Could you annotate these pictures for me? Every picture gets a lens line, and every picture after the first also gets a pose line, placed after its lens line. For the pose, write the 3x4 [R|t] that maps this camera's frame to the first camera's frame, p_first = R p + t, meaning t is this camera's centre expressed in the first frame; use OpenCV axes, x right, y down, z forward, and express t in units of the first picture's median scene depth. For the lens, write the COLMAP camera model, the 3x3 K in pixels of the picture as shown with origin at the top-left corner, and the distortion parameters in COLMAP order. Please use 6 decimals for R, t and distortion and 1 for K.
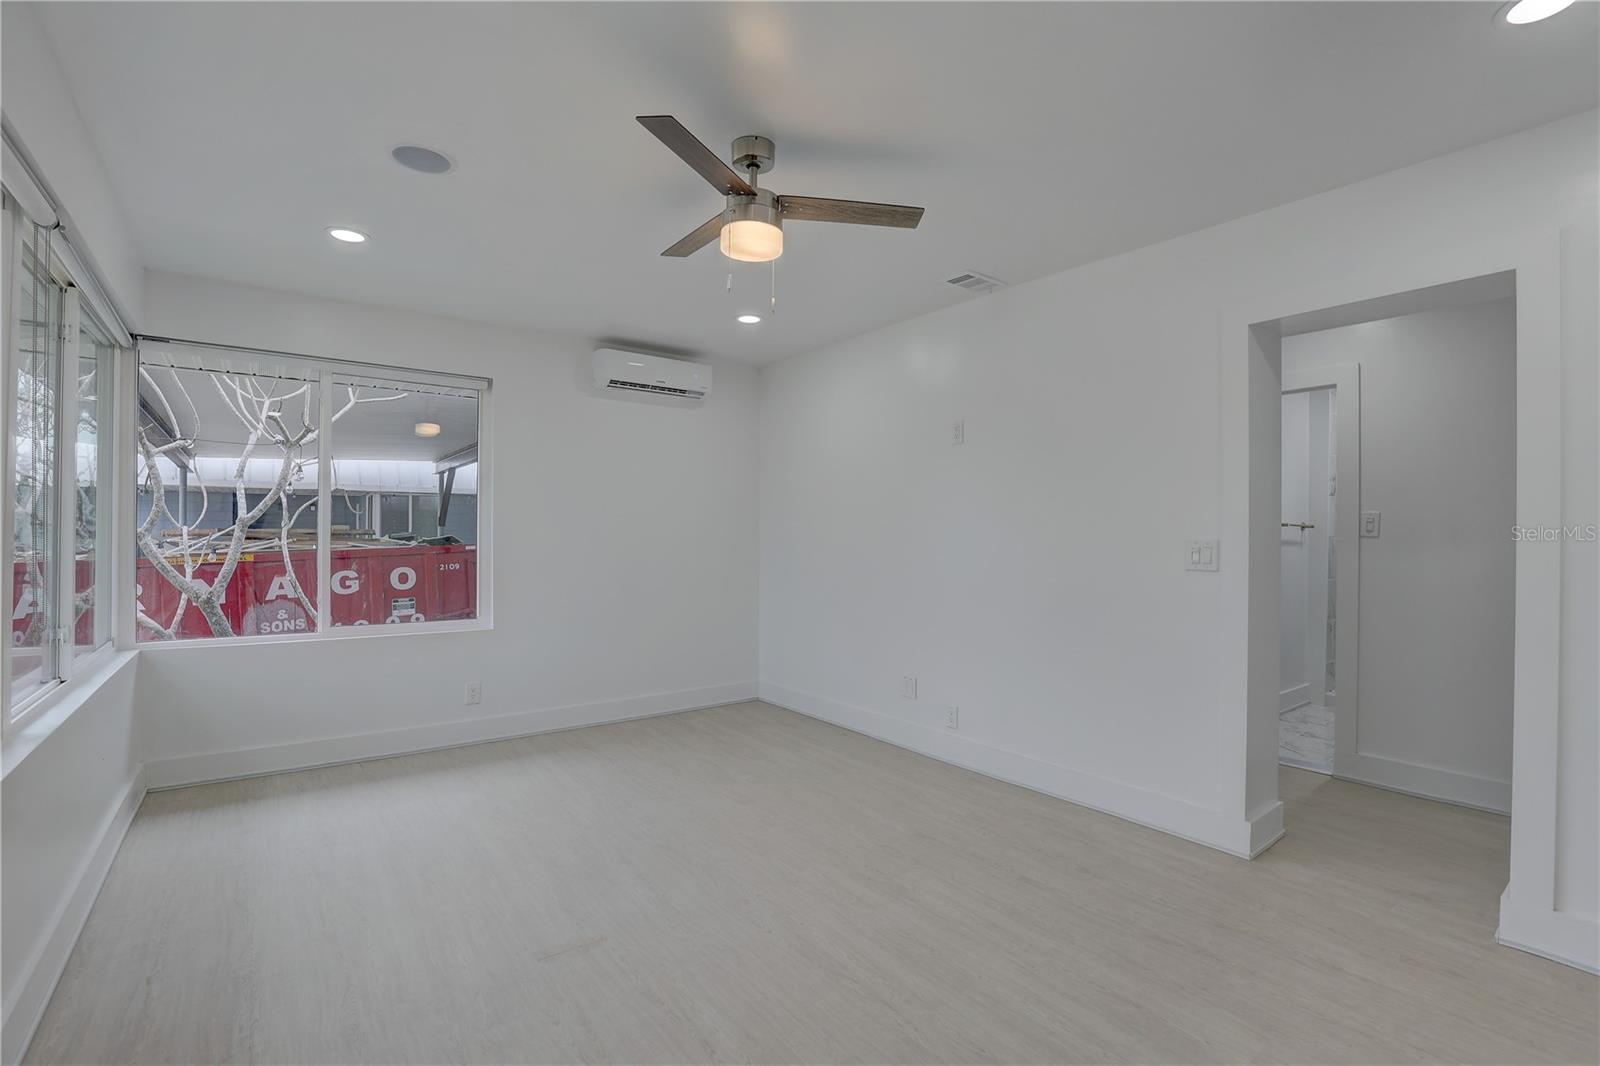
lens RADIAL K [[732.2, 0, 804.1], [0, 732.2, 533.7], [0, 0, 1]] dist [-0.015986, 0.000172]
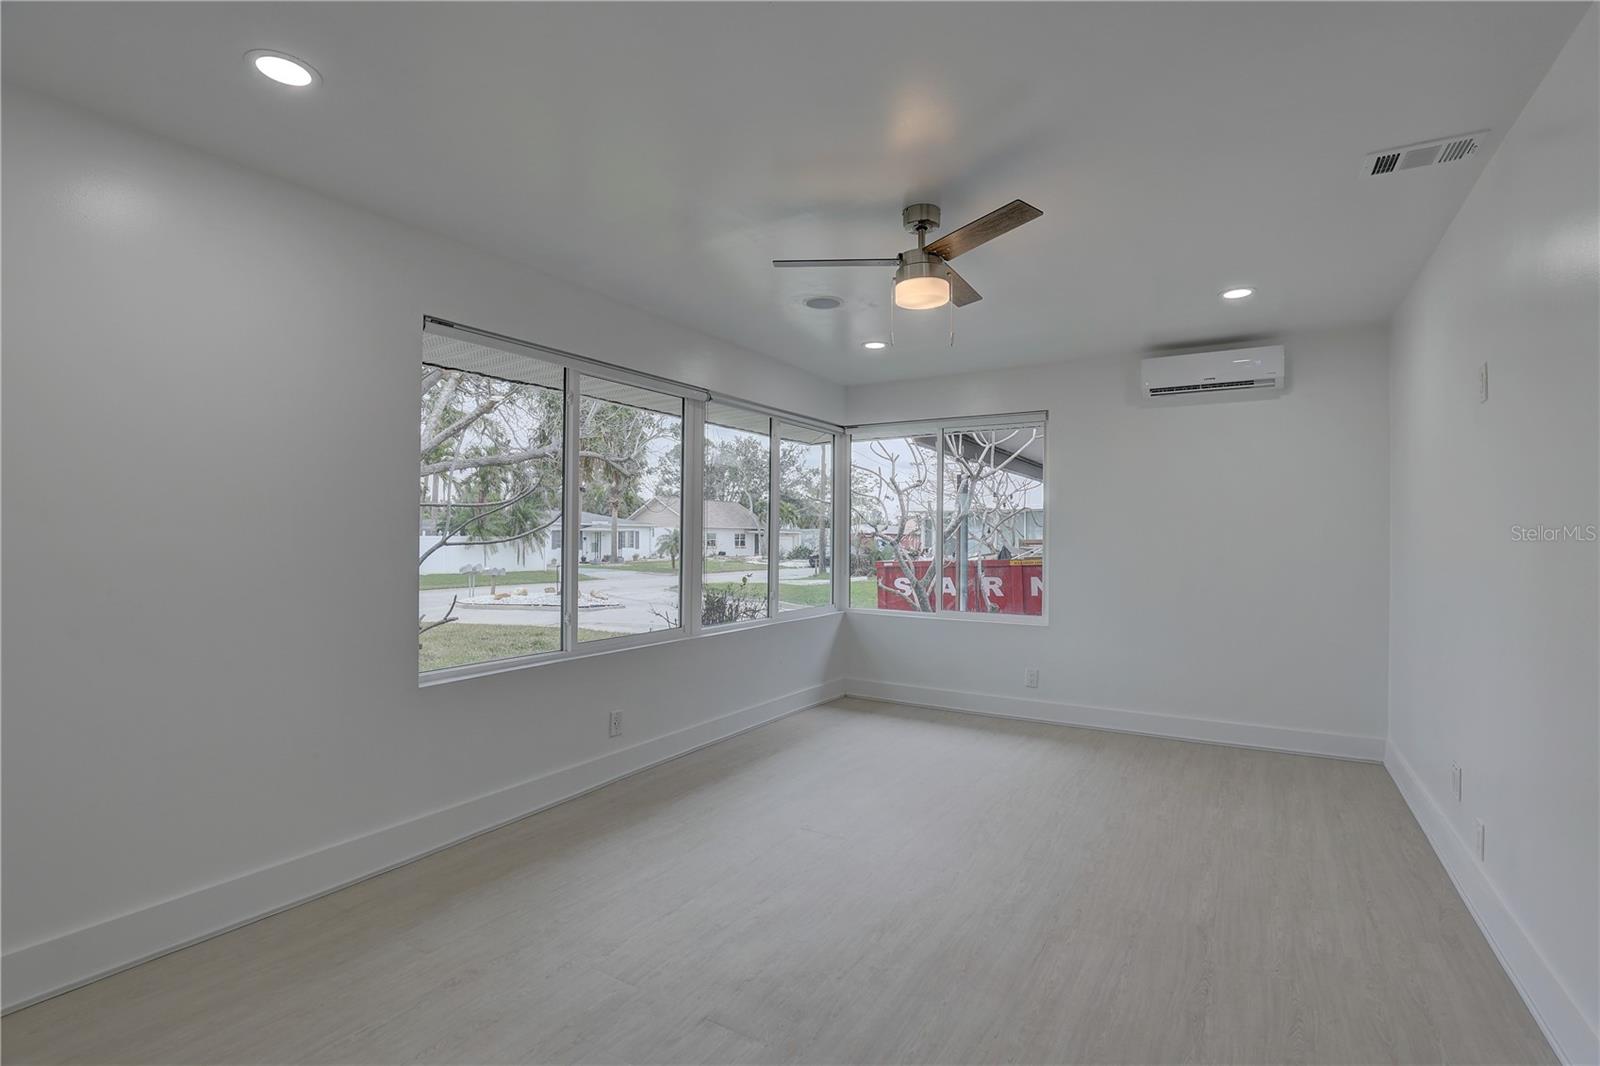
lens RADIAL K [[732.2, 0, 803.8], [0, 732.2, 538.2], [0, 0, 1]] dist [-0.015986, 0.000172]
pose [[0.359737, -0.005392, -0.933038, 0.524542], [-0.004176, 0.999964, -0.007389, 0.000605], [0.933044, 0.006554, 0.359701, 0.223212]]
